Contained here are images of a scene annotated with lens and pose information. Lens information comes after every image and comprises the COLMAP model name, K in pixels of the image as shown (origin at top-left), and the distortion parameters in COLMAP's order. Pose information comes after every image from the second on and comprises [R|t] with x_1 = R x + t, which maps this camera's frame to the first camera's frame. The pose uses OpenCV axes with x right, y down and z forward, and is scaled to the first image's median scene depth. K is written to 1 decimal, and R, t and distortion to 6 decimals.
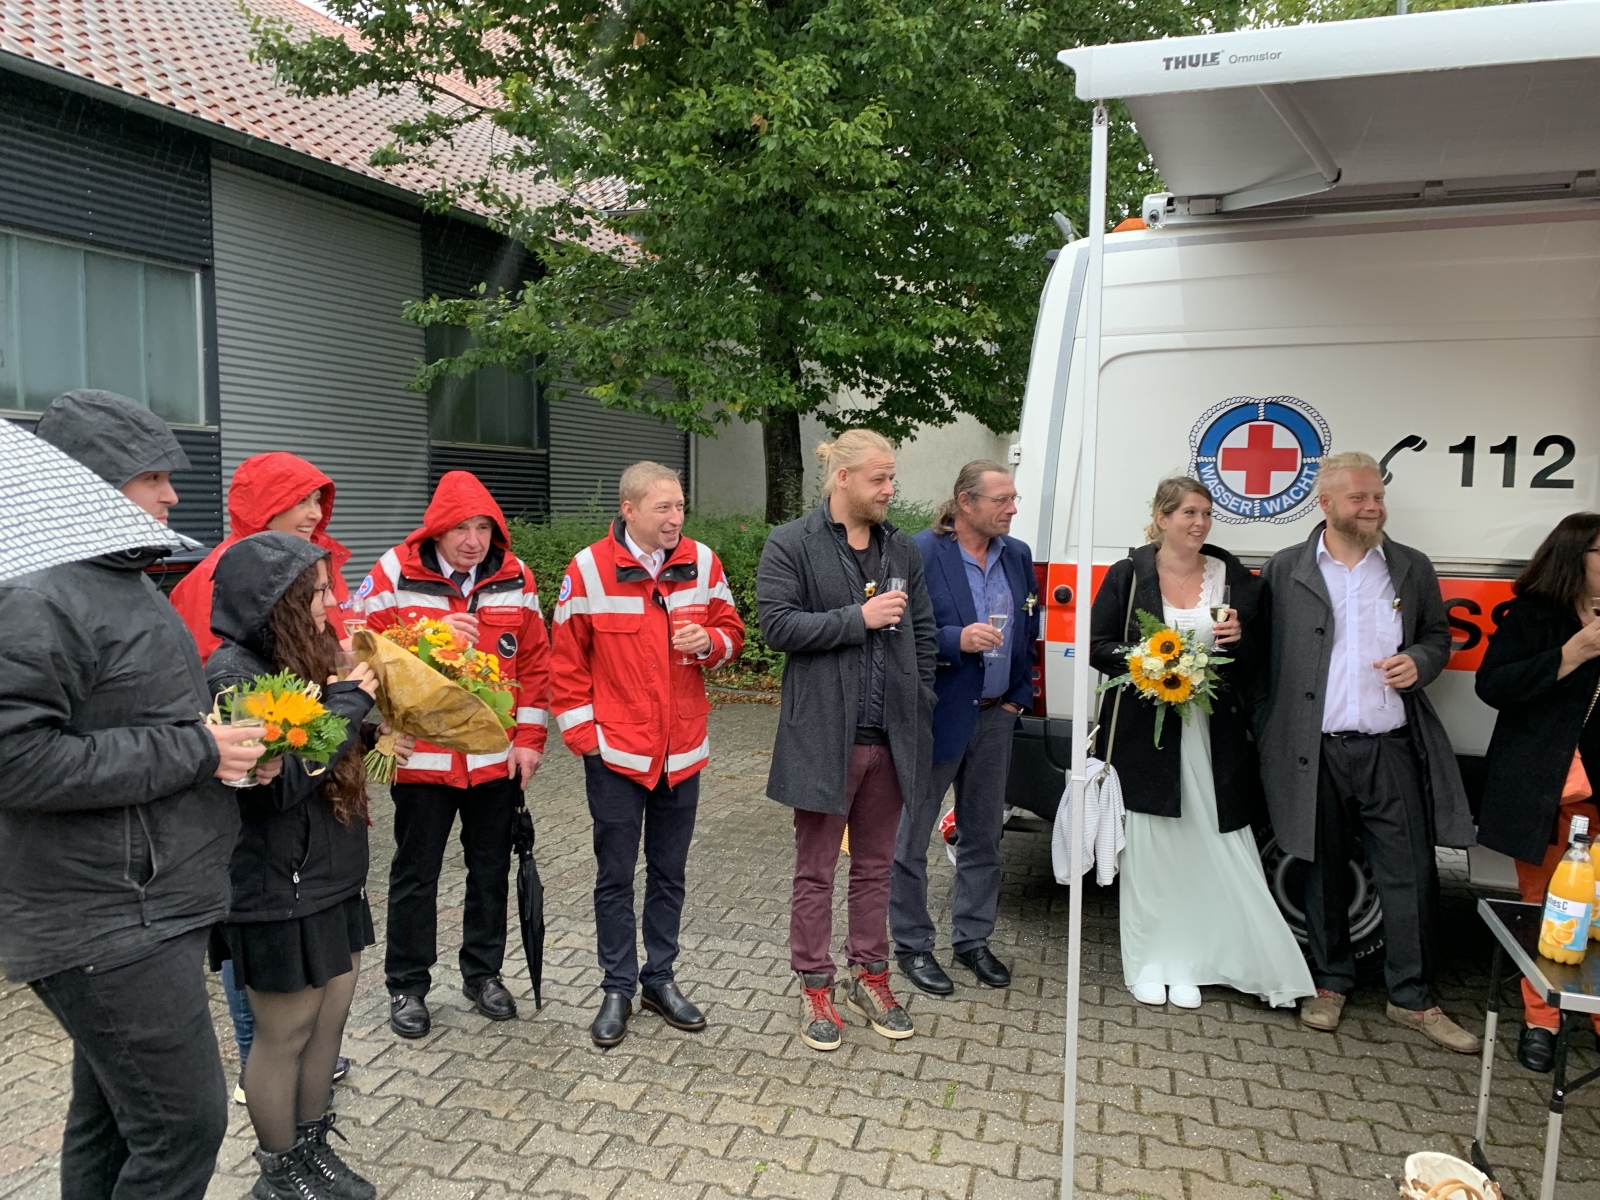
lens RADIAL K [[1195.0, 0, 771.3], [0, 1195.0, 602.1], [0, 0, 1]] dist [0.004191, 0.000666]
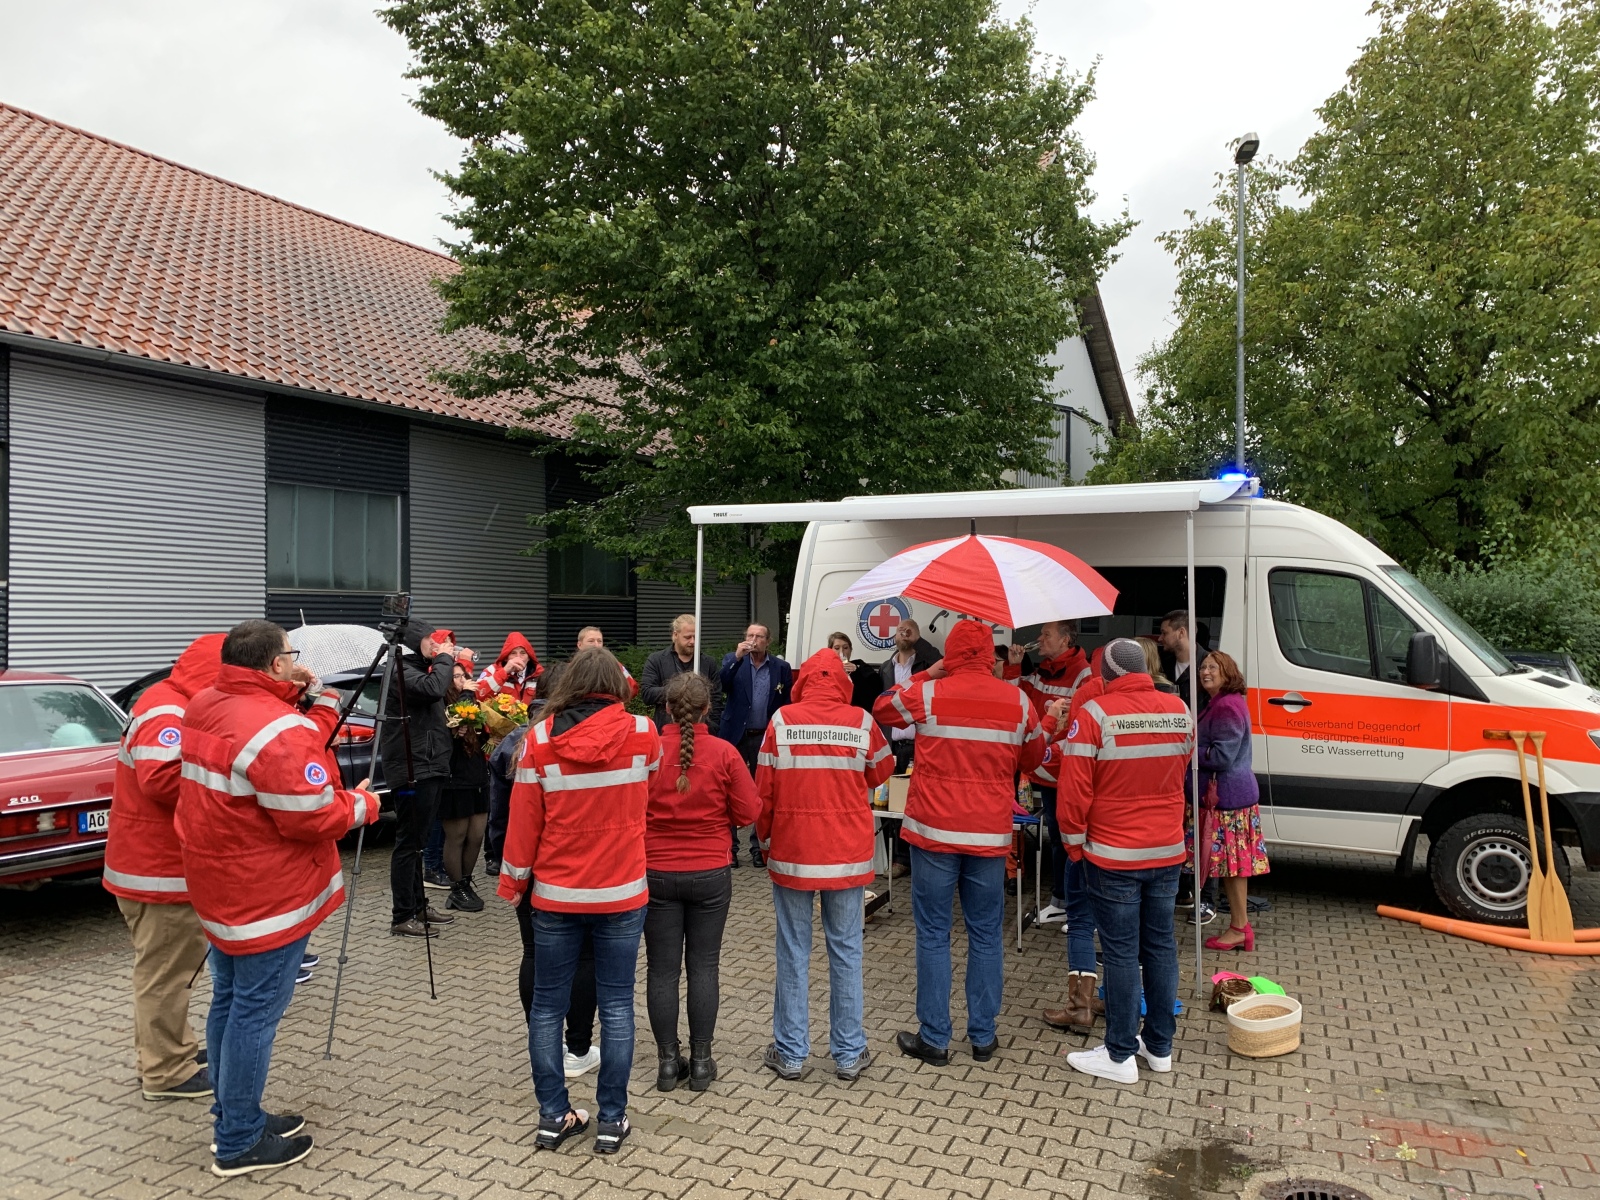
lens RADIAL K [[1101.0, 0, 820.9], [0, 1101.0, 602.9], [0, 0, 1]] dist [0.069180, 0.001240]
pose [[0.997512, -0.021134, -0.067257, 0.423212], [0.014190, 0.994674, -0.102094, 0.050915], [0.069056, 0.100885, 0.992499, -1.000458]]
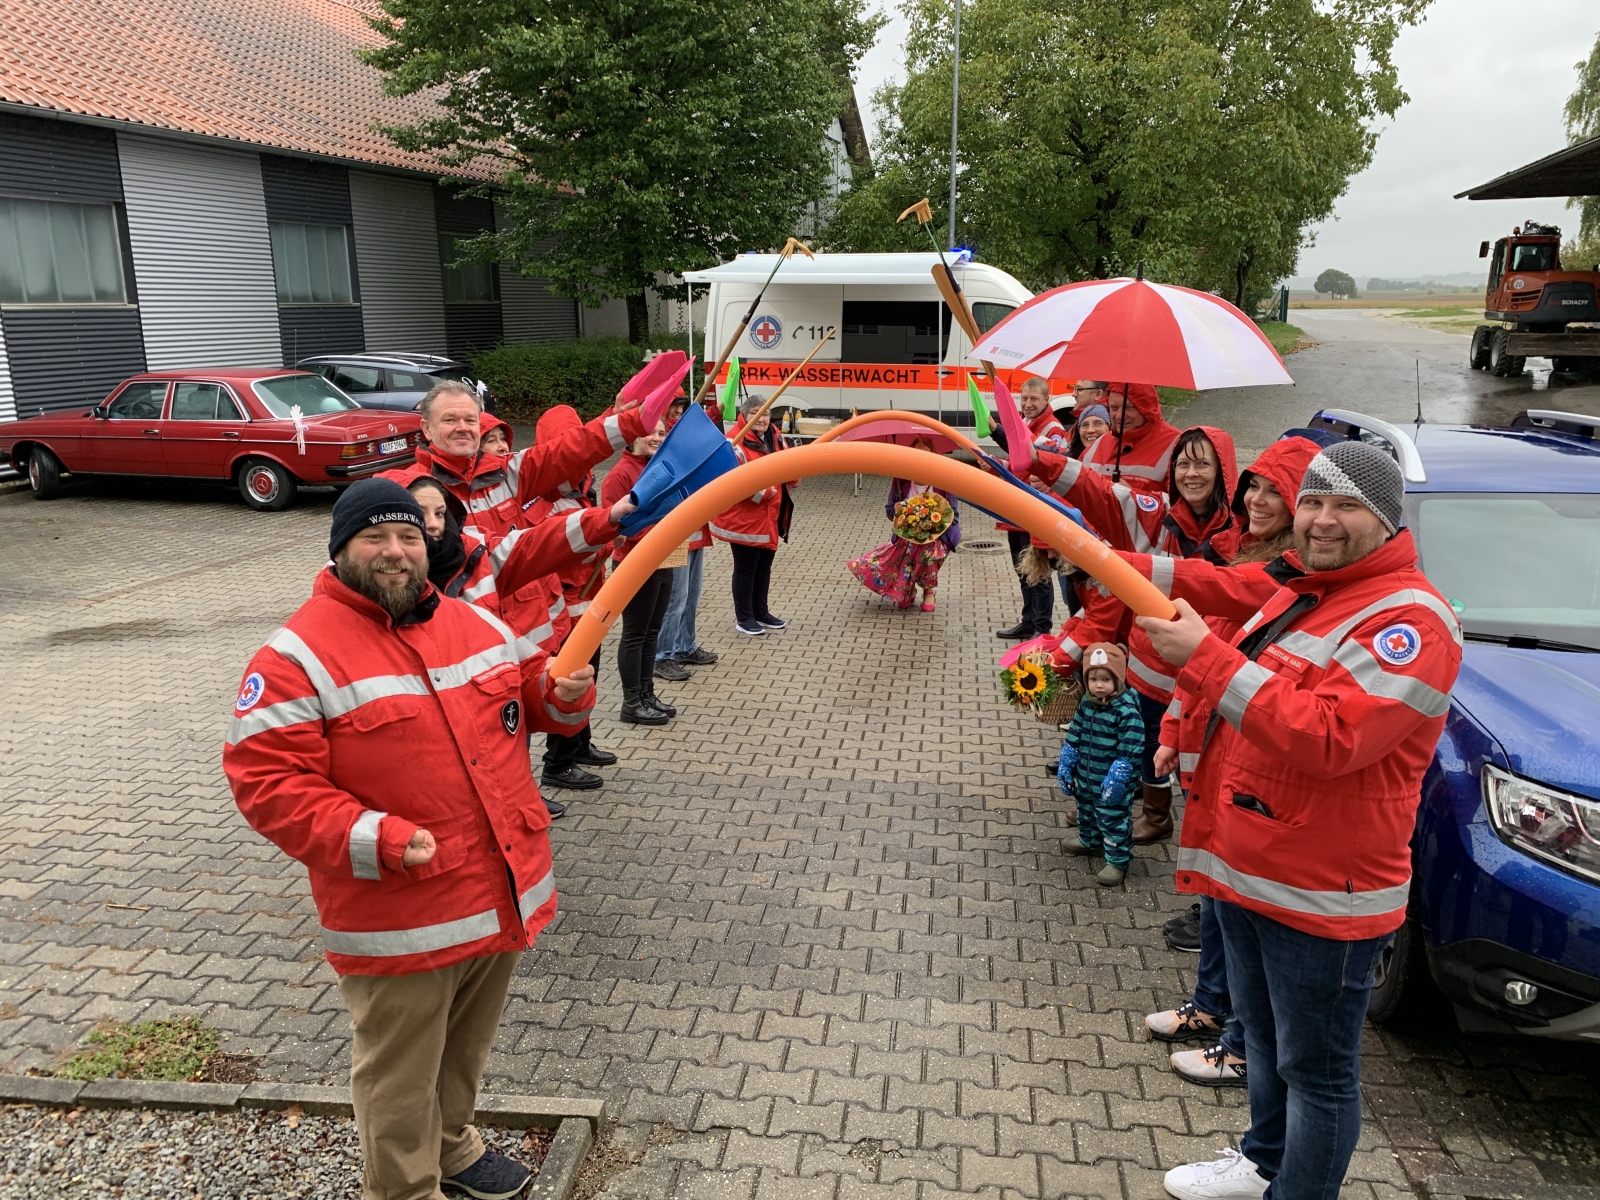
lens RADIAL K [[1195.0, 0, 771.3], [0, 1195.0, 602.1], [0, 0, 1]] dist [0.004191, 0.000666]
pose [[0.987104, -0.062619, 0.147326, -0.183687], [0.036880, 0.984518, 0.171357, 0.073016], [-0.155775, -0.163714, 0.974131, -2.795773]]
